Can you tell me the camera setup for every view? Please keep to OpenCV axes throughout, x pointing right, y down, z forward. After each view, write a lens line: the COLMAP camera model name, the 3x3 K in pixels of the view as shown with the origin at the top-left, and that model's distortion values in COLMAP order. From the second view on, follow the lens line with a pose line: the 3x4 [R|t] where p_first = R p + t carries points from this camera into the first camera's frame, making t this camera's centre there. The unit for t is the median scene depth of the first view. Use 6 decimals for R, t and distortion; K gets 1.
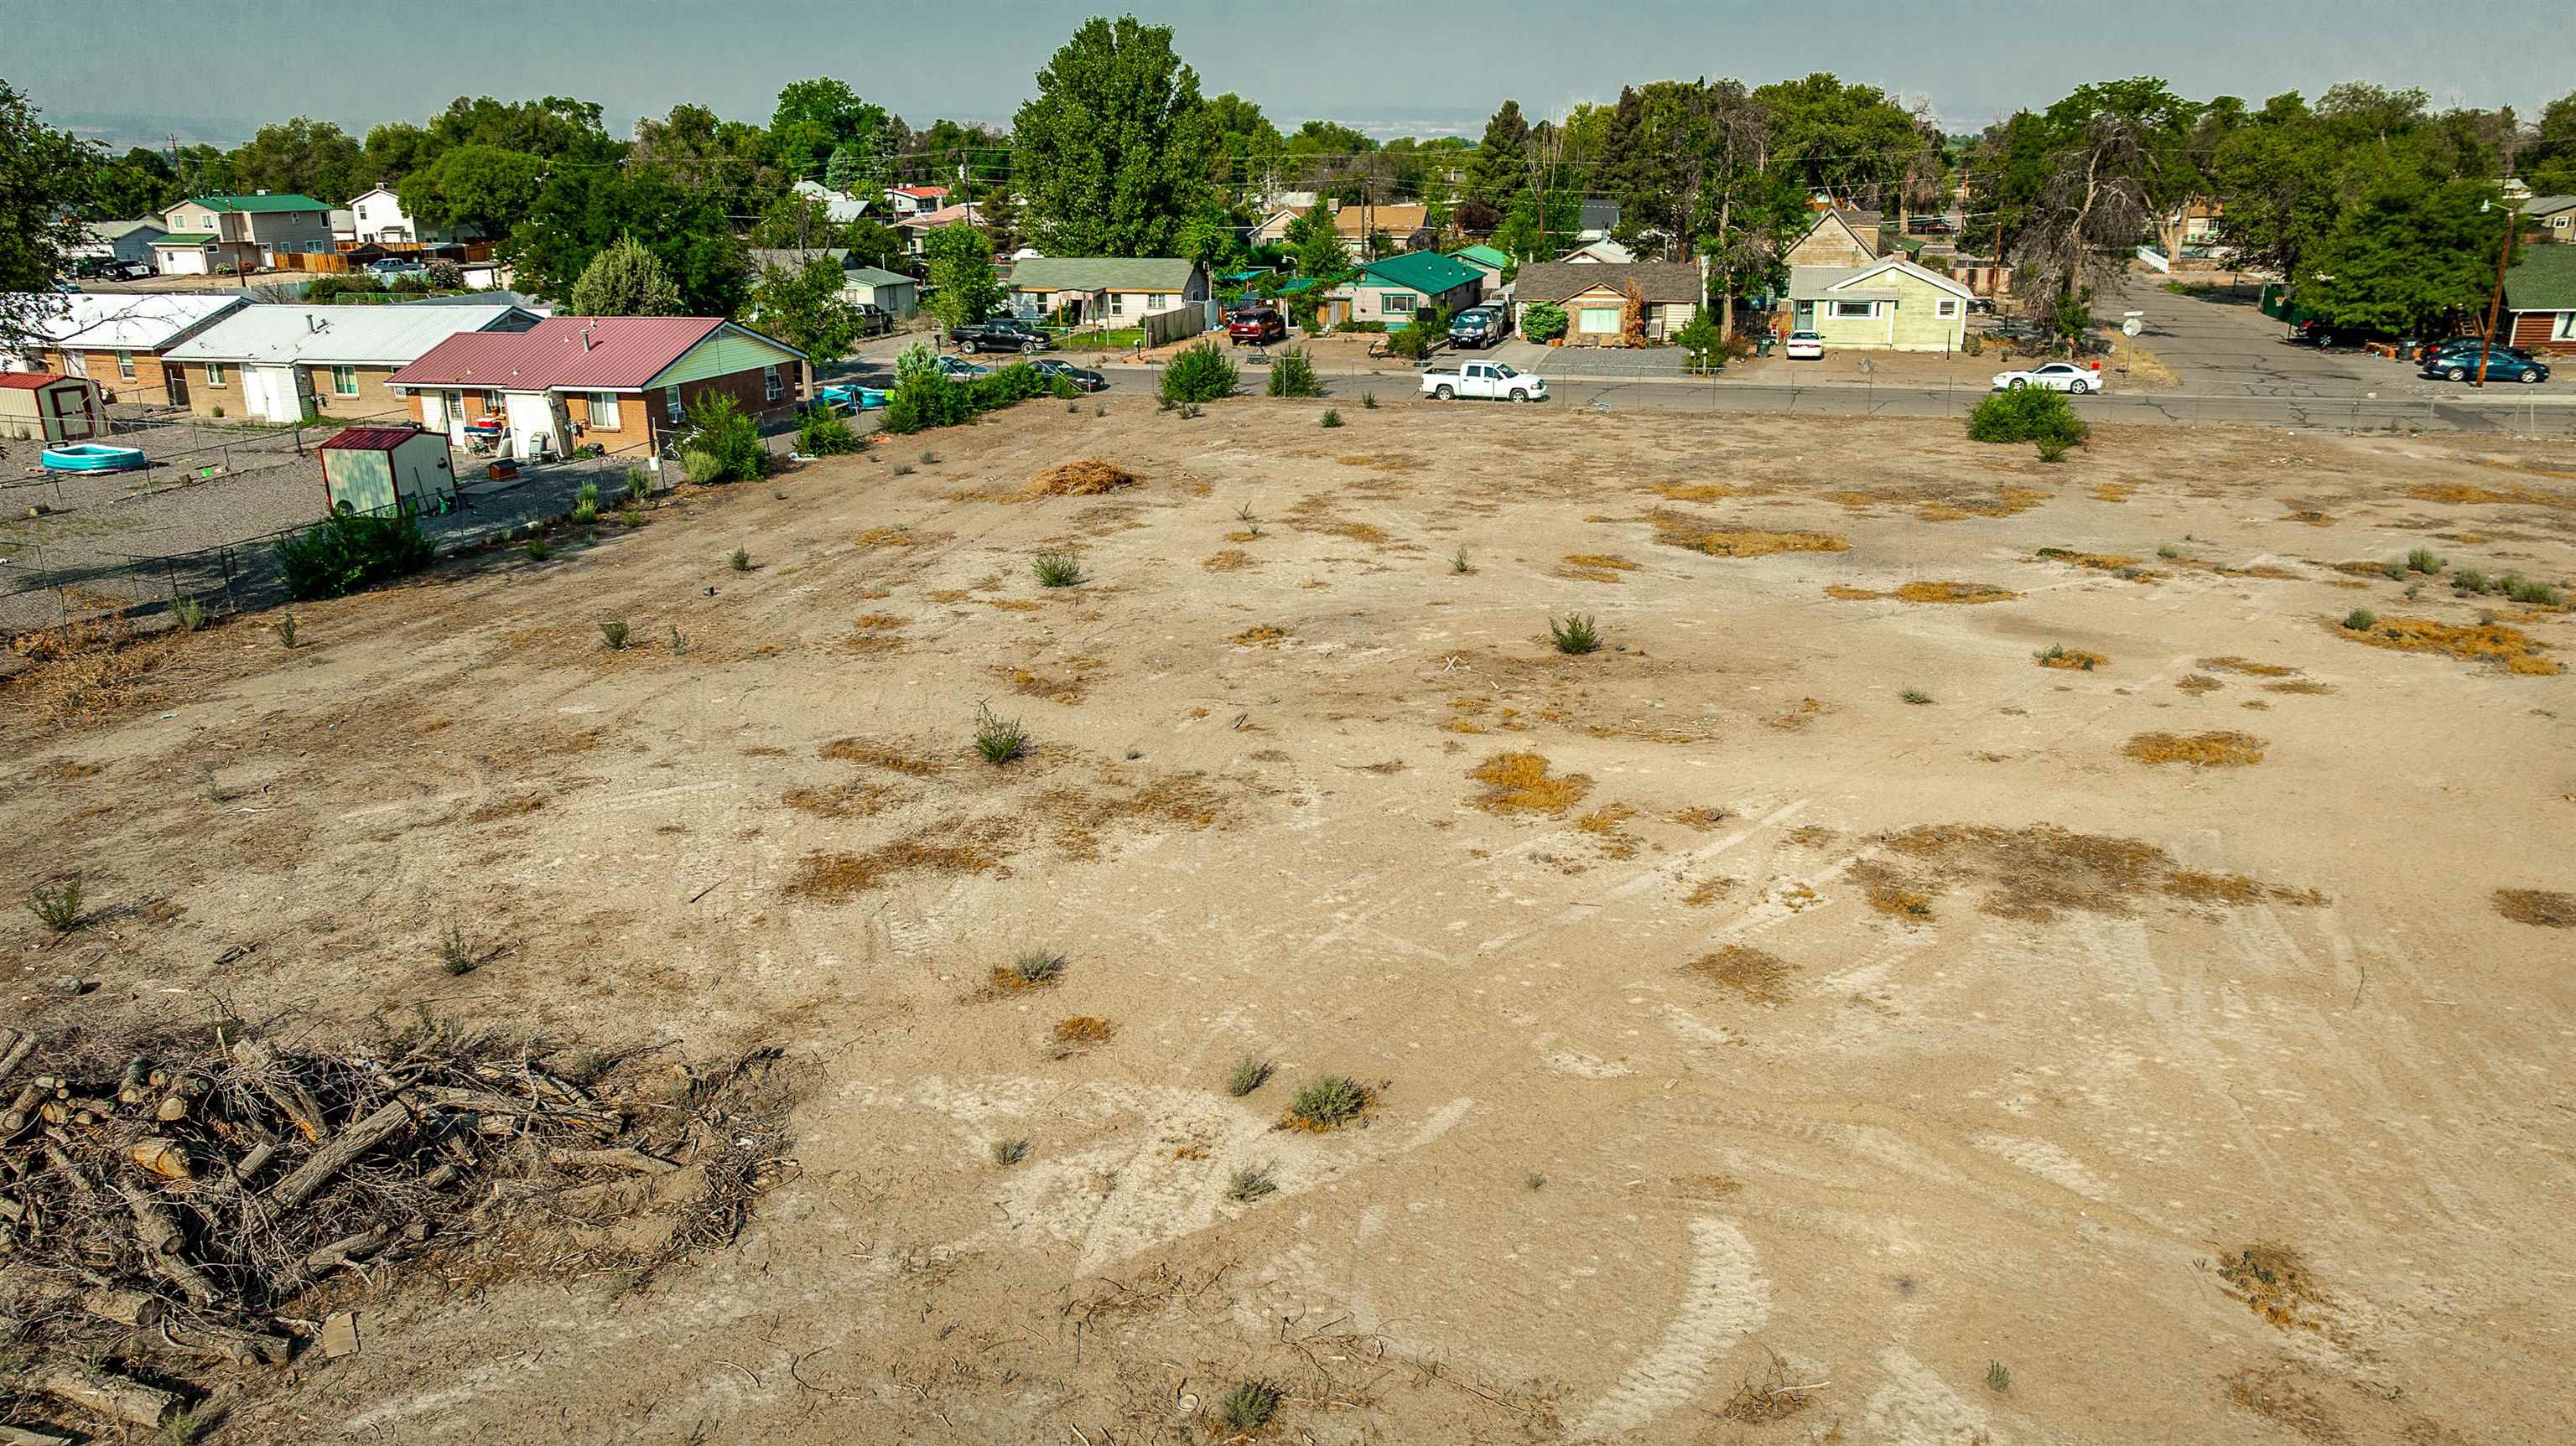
lens RADIAL K [[1817.2, 0, 1289.5], [0, 1817.2, 718.9], [0, 0, 1]] dist [-0.022869, 0.012718]
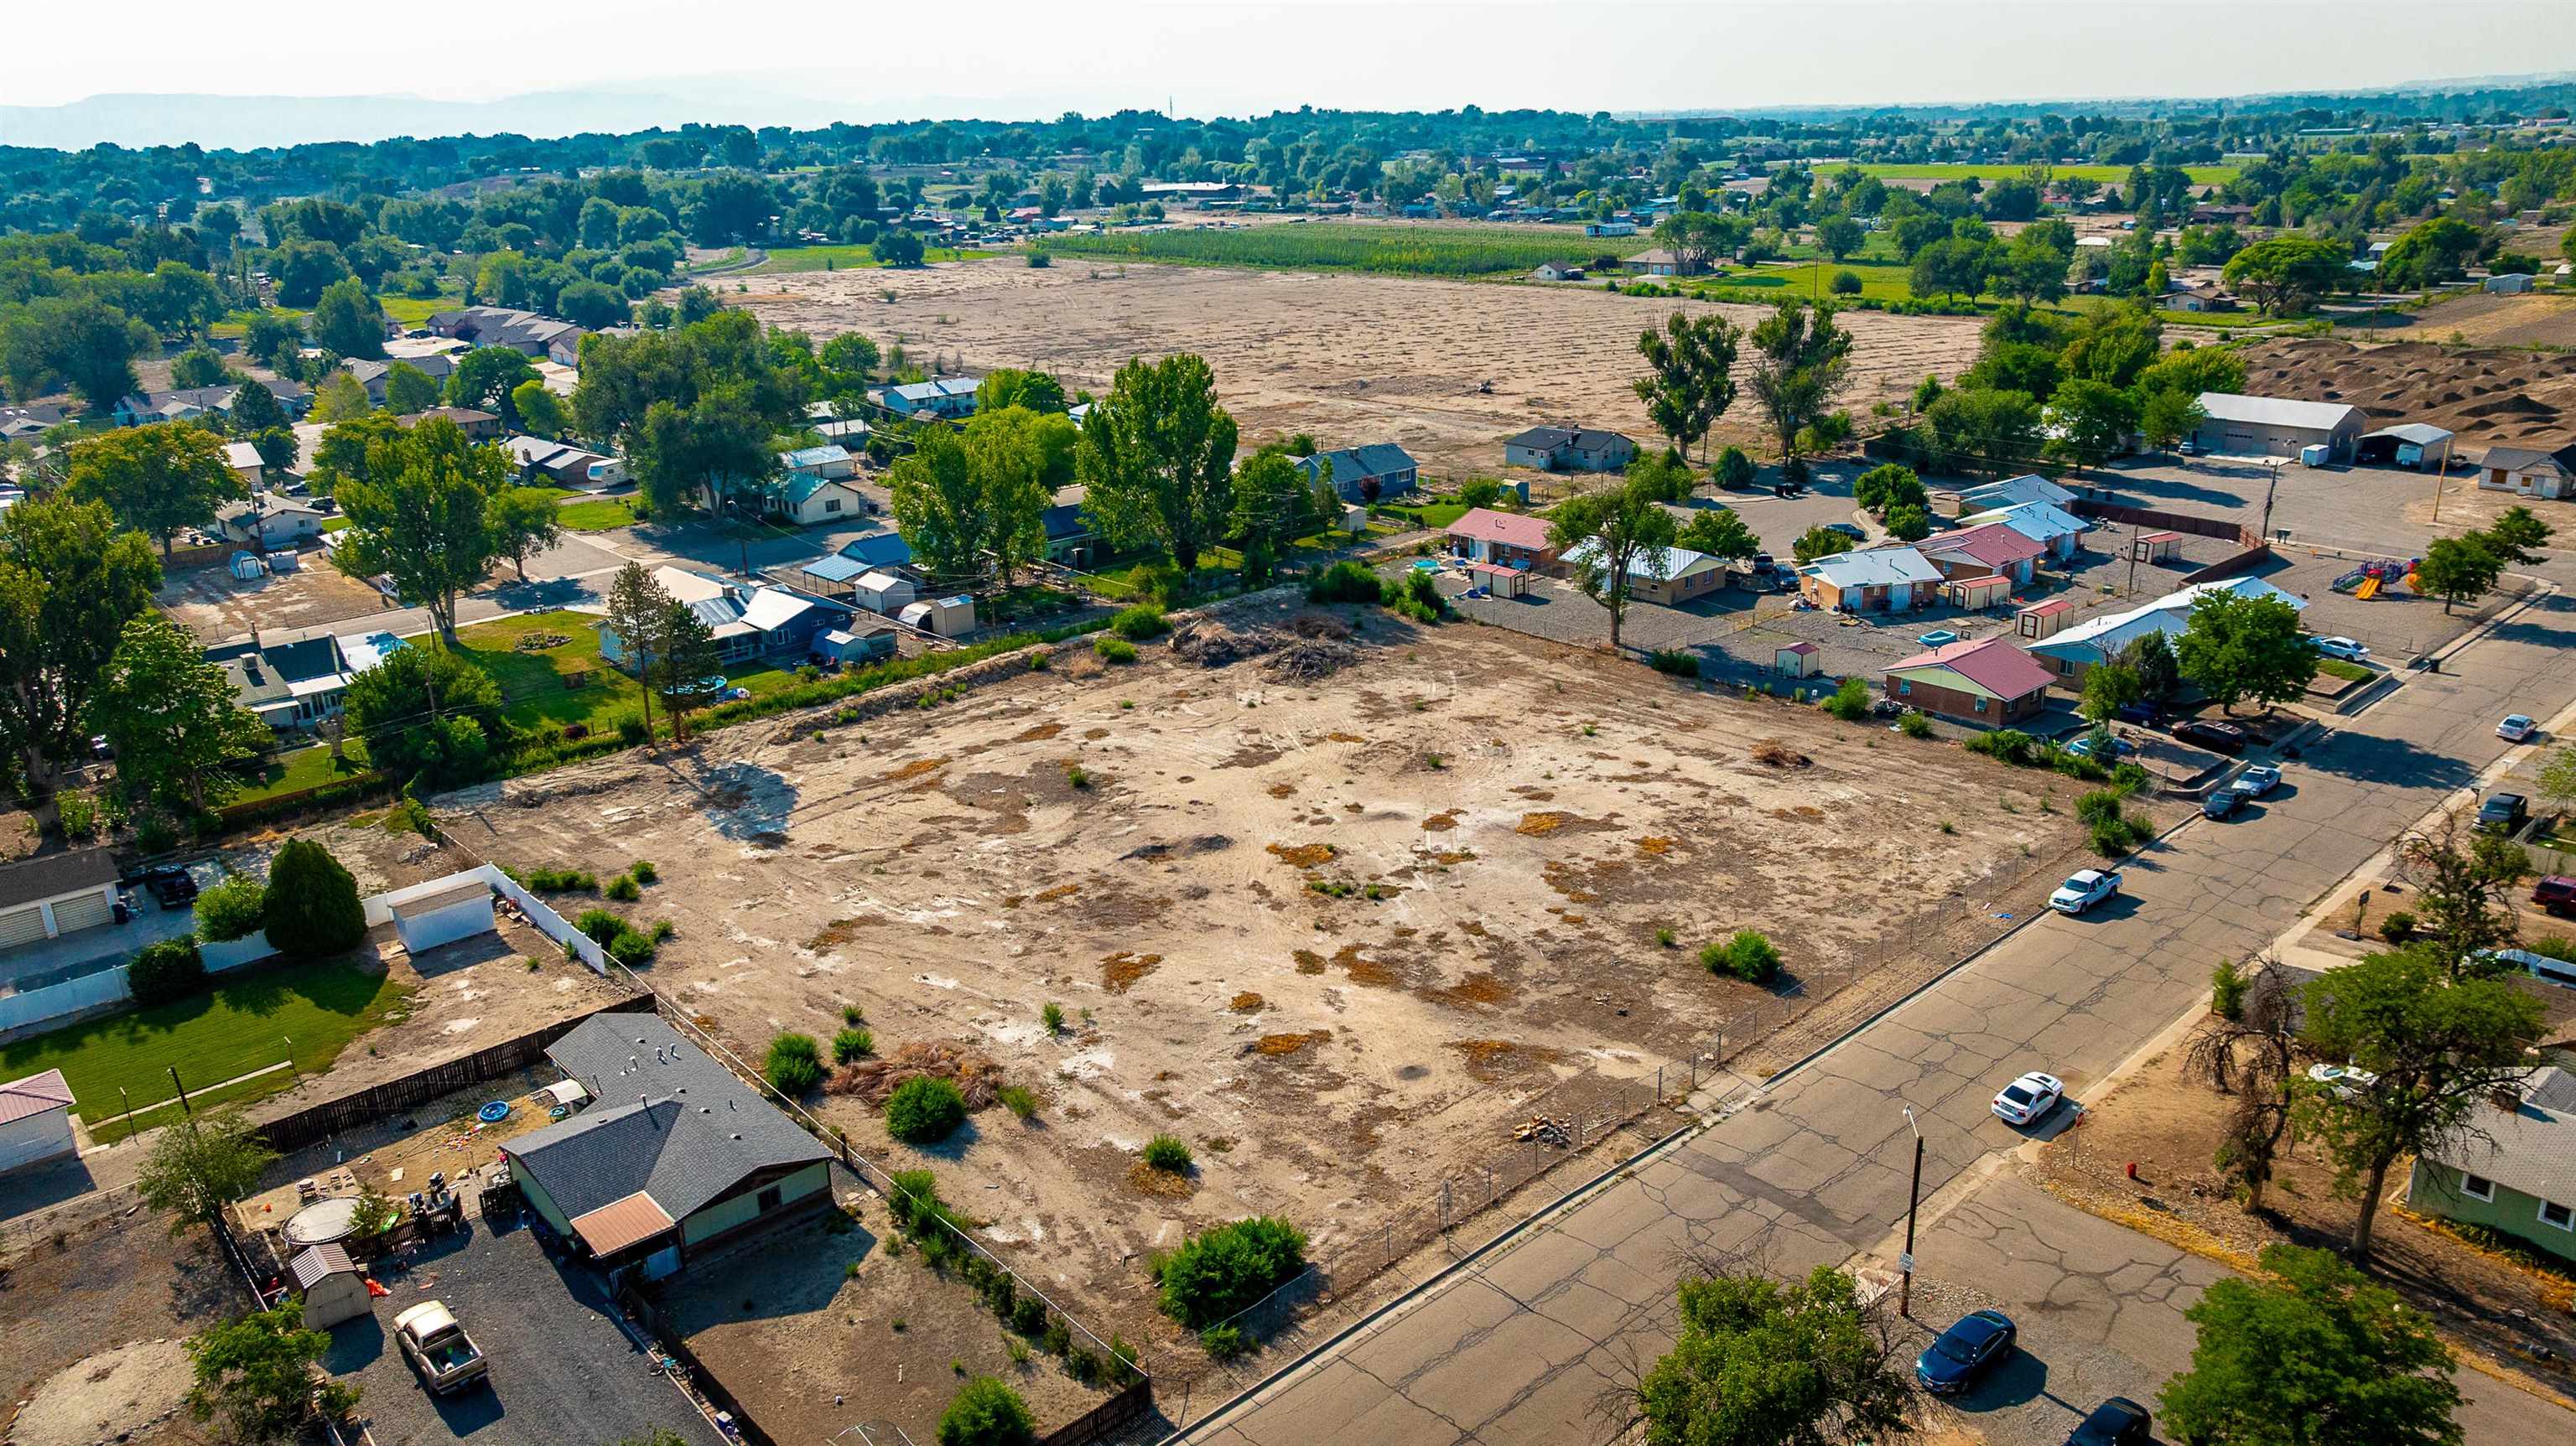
lens RADIAL K [[1817.2, 0, 1289.7], [0, 1817.2, 724.0], [0, 0, 1]] dist [-0.022869, 0.012718]
pose [[-0.520586, 0.293445, -0.801798, 1.677393], [-0.221443, 0.860544, 0.458723, -0.896213], [0.824592, 0.416358, -0.383006, 1.138030]]
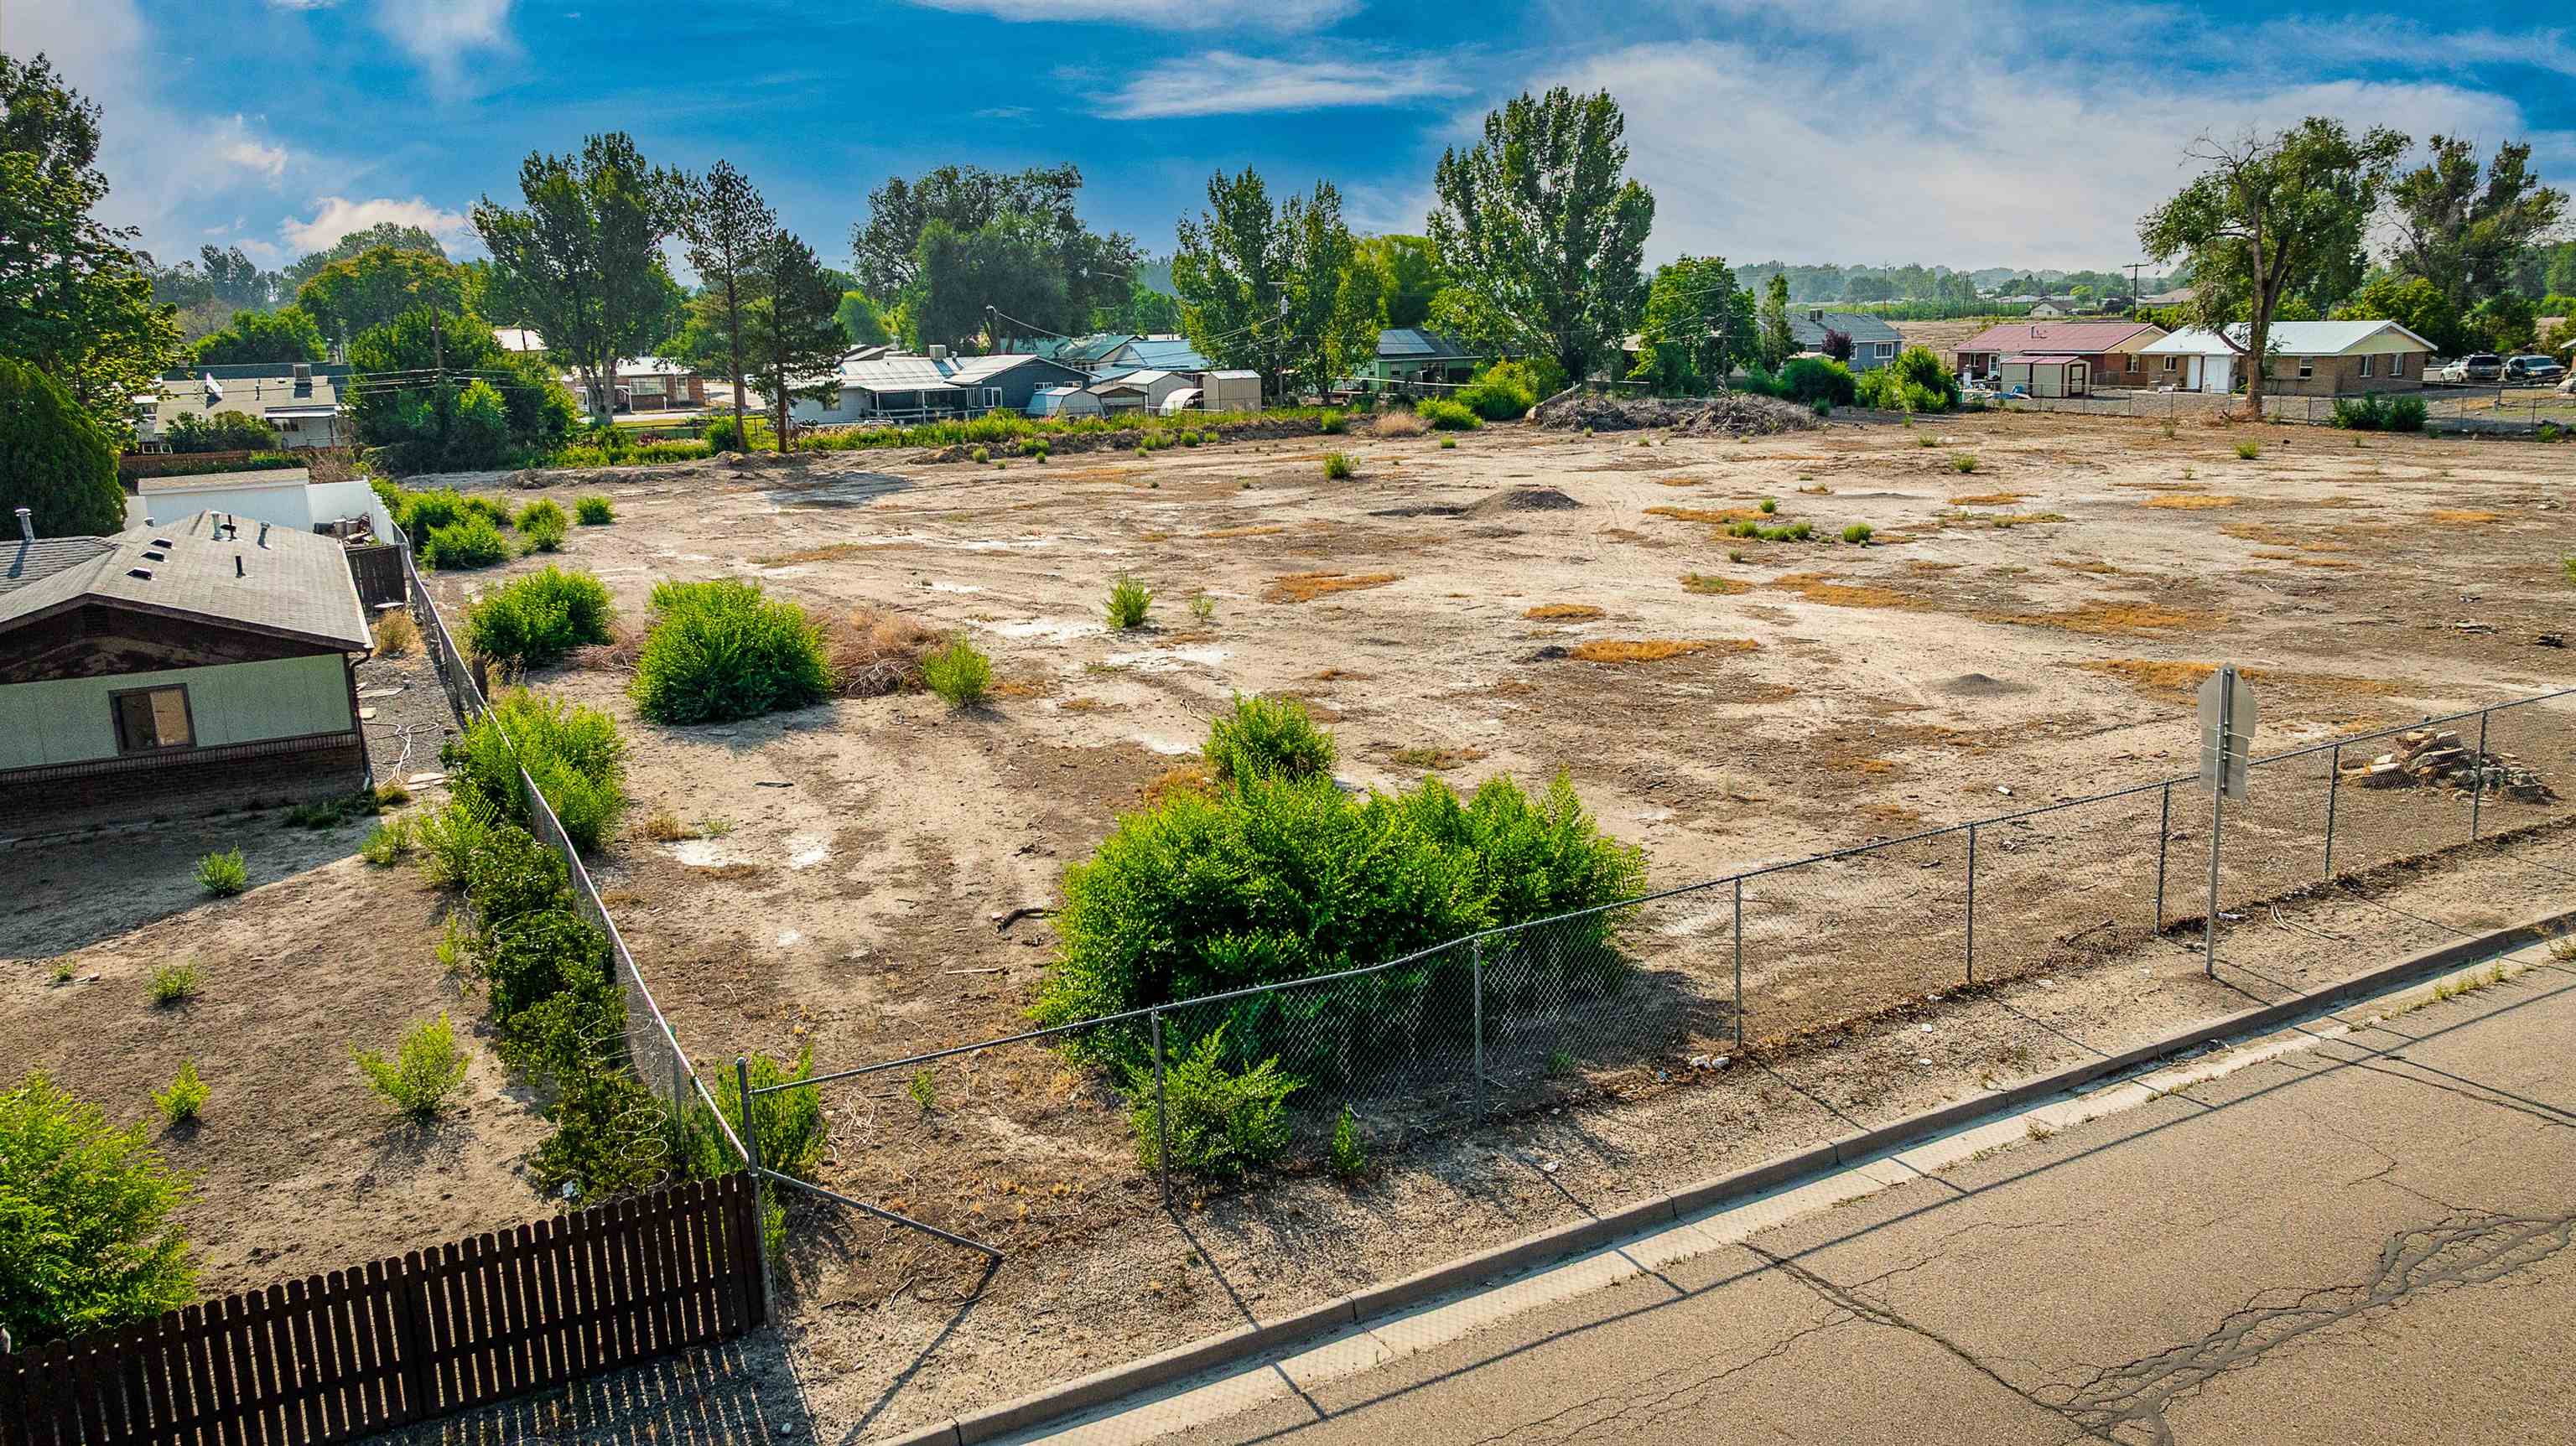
lens RADIAL K [[1817.2, 0, 1280.9], [0, 1817.2, 720.1], [0, 0, 1]] dist [-0.022869, 0.012718]
pose [[-0.711525, 0.181688, -0.678765, 1.125364], [-0.170811, 0.892292, 0.417898, -0.267912], [0.681584, 0.413285, -0.603854, 0.983985]]
